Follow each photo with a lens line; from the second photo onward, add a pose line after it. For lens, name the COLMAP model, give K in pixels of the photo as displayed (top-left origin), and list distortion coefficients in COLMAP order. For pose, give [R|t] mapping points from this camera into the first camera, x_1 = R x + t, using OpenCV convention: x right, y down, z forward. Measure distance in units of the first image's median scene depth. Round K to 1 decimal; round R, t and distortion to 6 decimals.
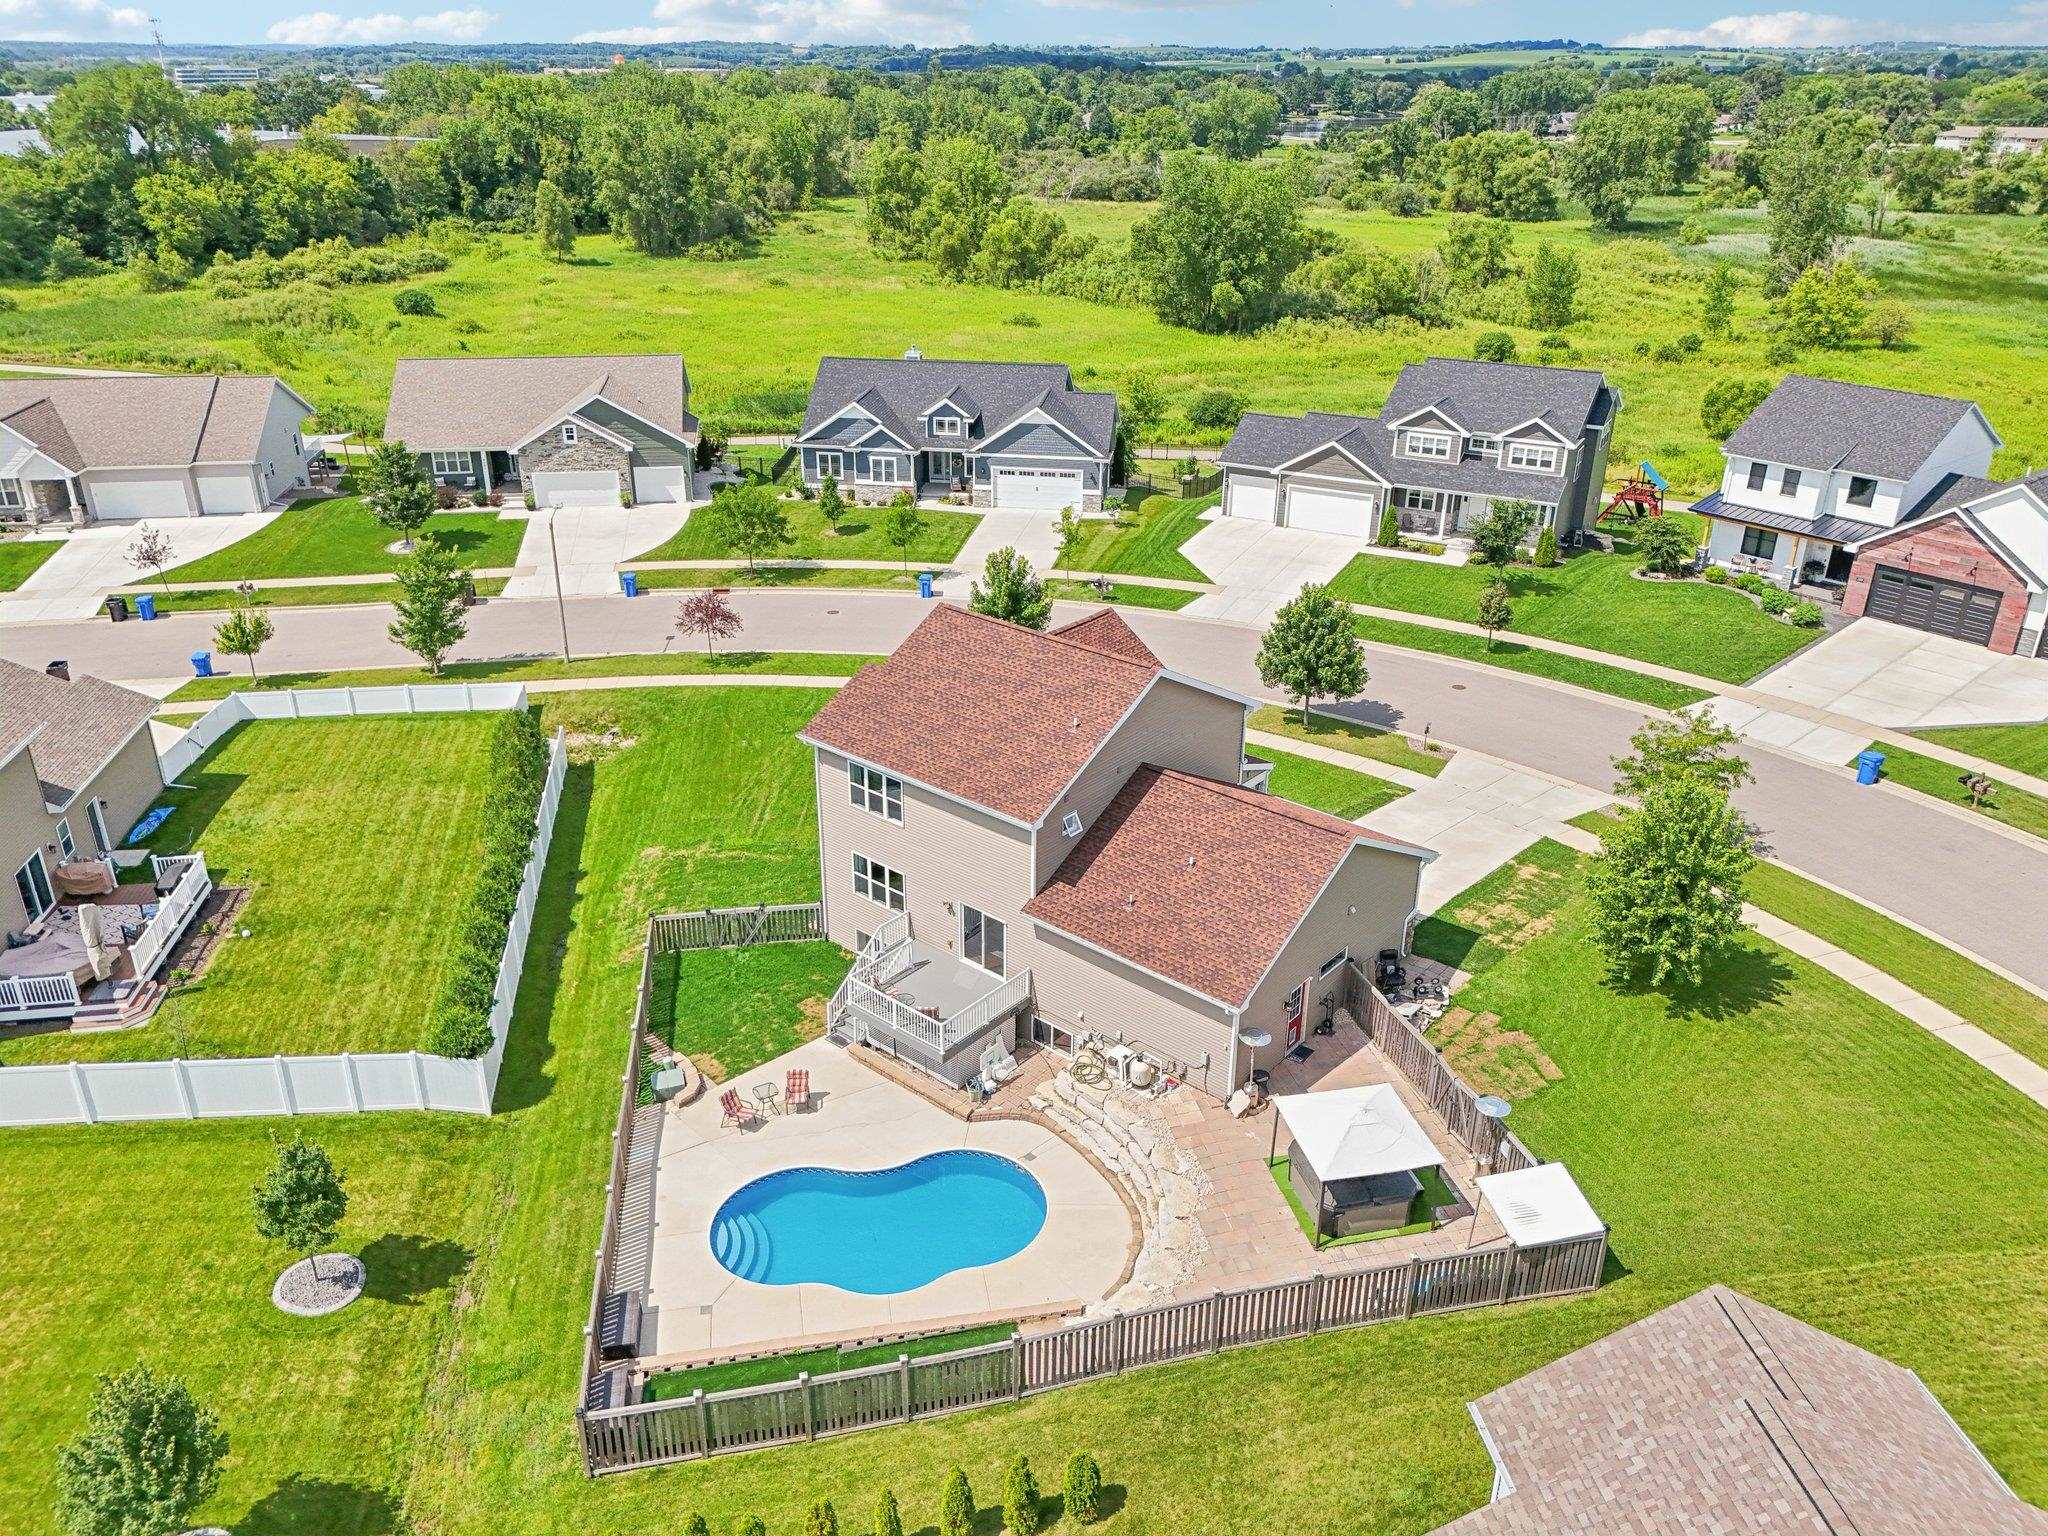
lens RADIAL K [[1535.8, 0, 1043.9], [0, 1535.8, 765.0], [0, 0, 1]] dist [0.083549, -0.098252]
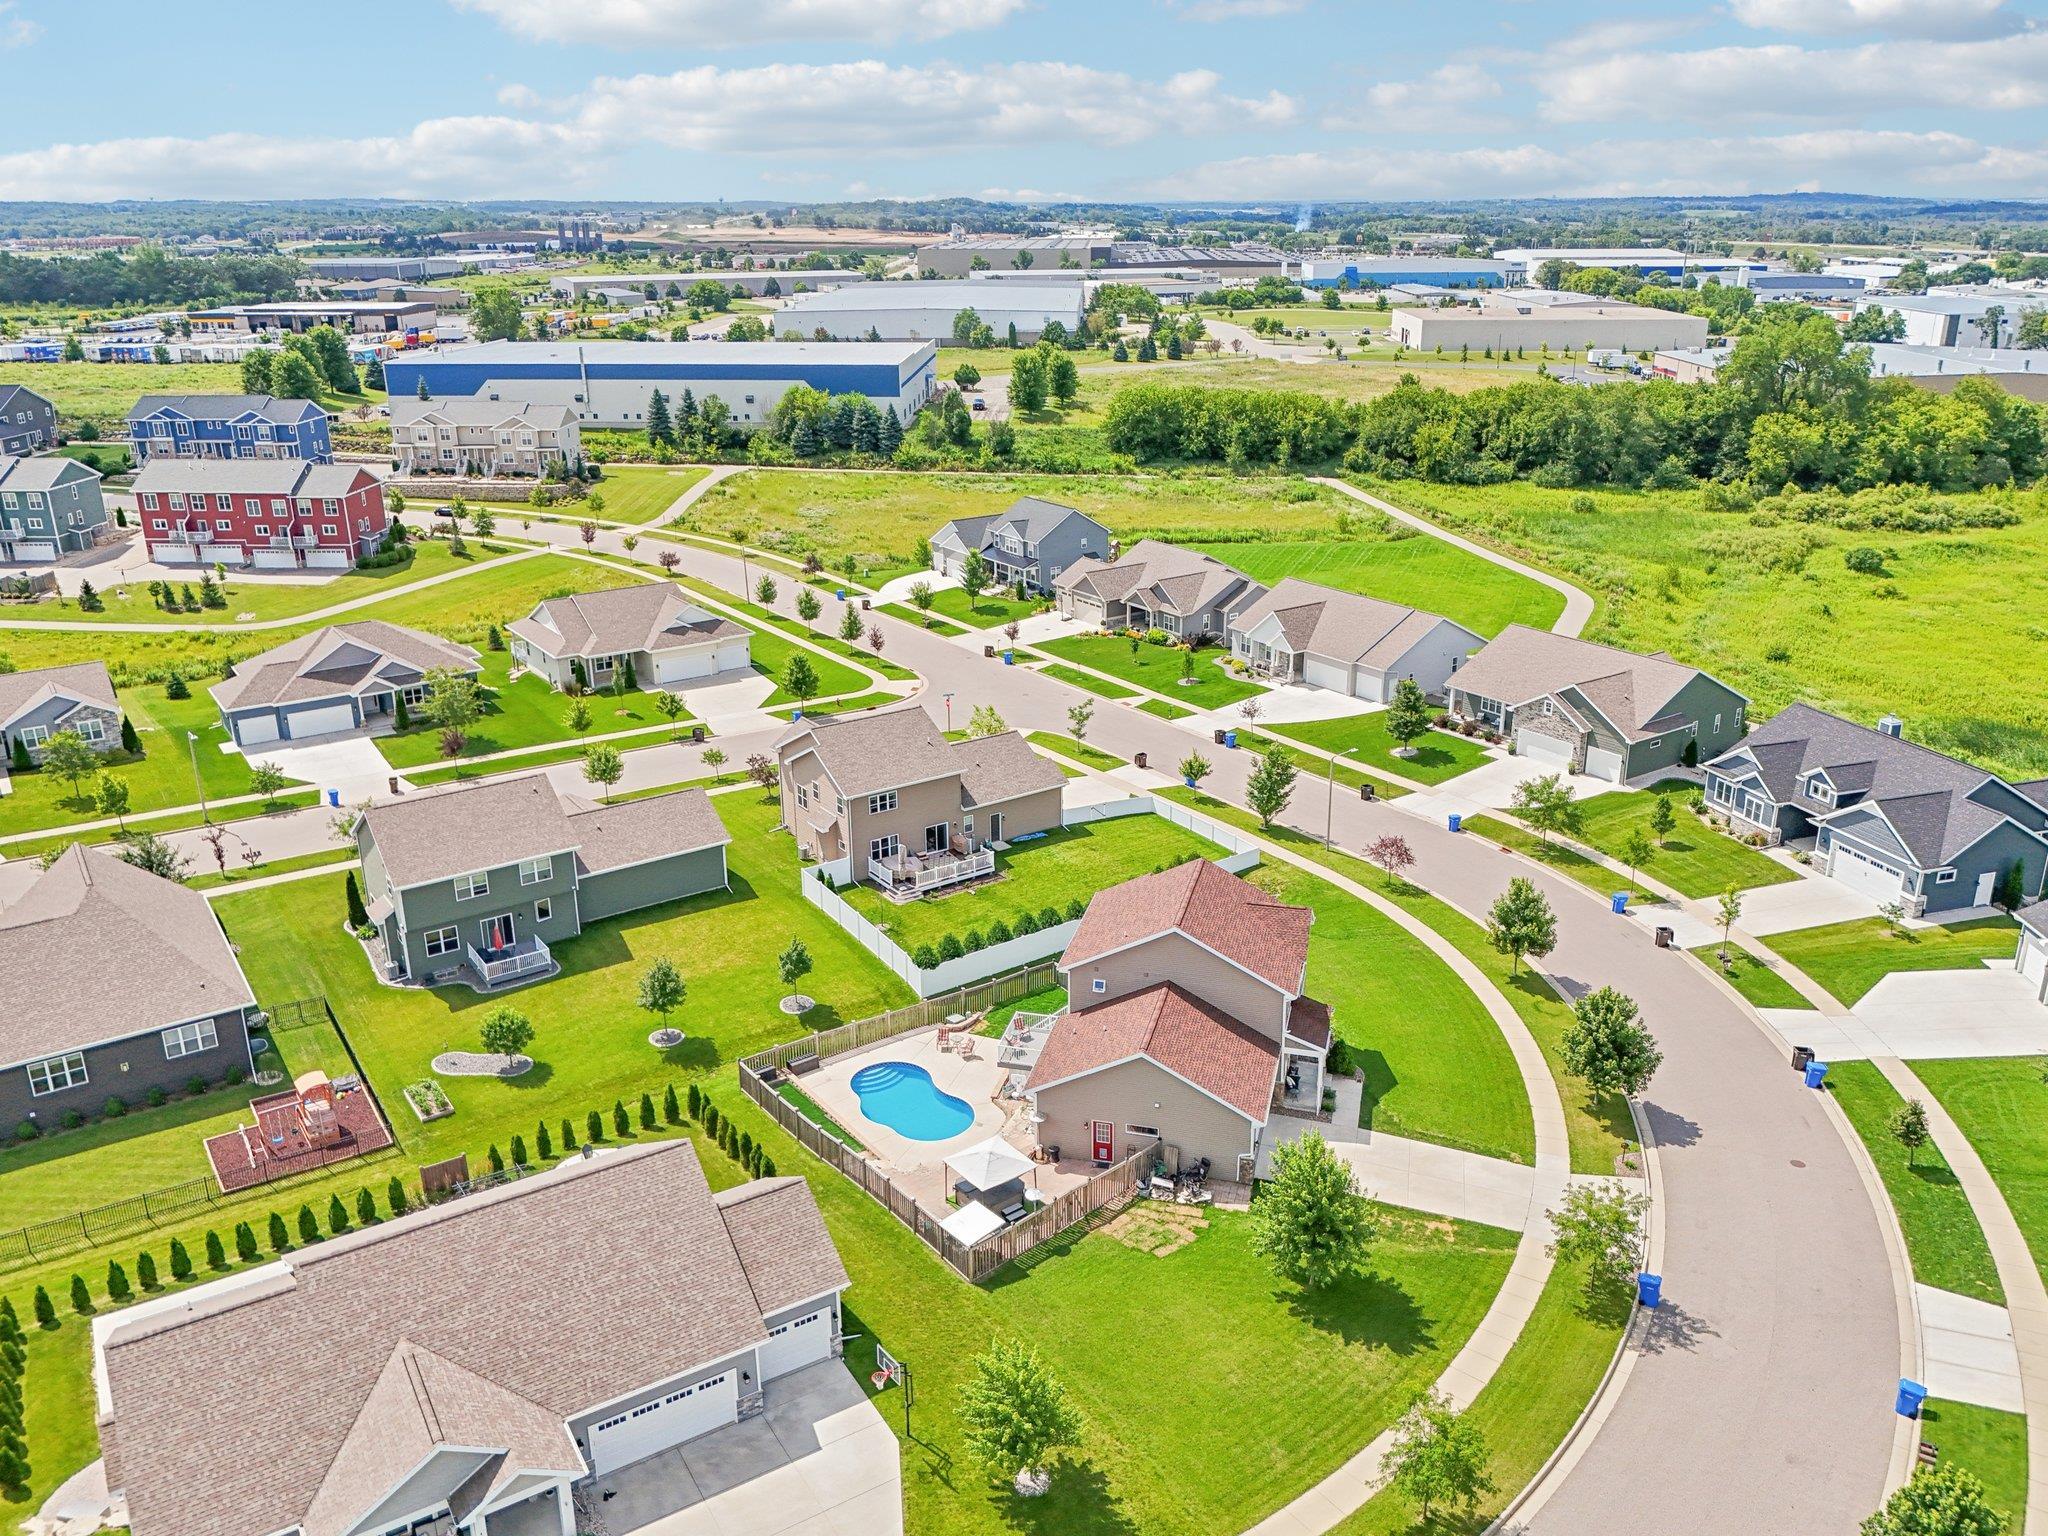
lens RADIAL K [[1599.4, 0, 995.2], [0, 1599.4, 766.9], [0, 0, 1]] dist [0.082596, -0.000463]
pose [[0.421798, 0.292369, -0.858258, 0.700035], [-0.370499, 0.919526, 0.131156, -0.184386], [0.827537, 0.262662, 0.496177, -0.029101]]
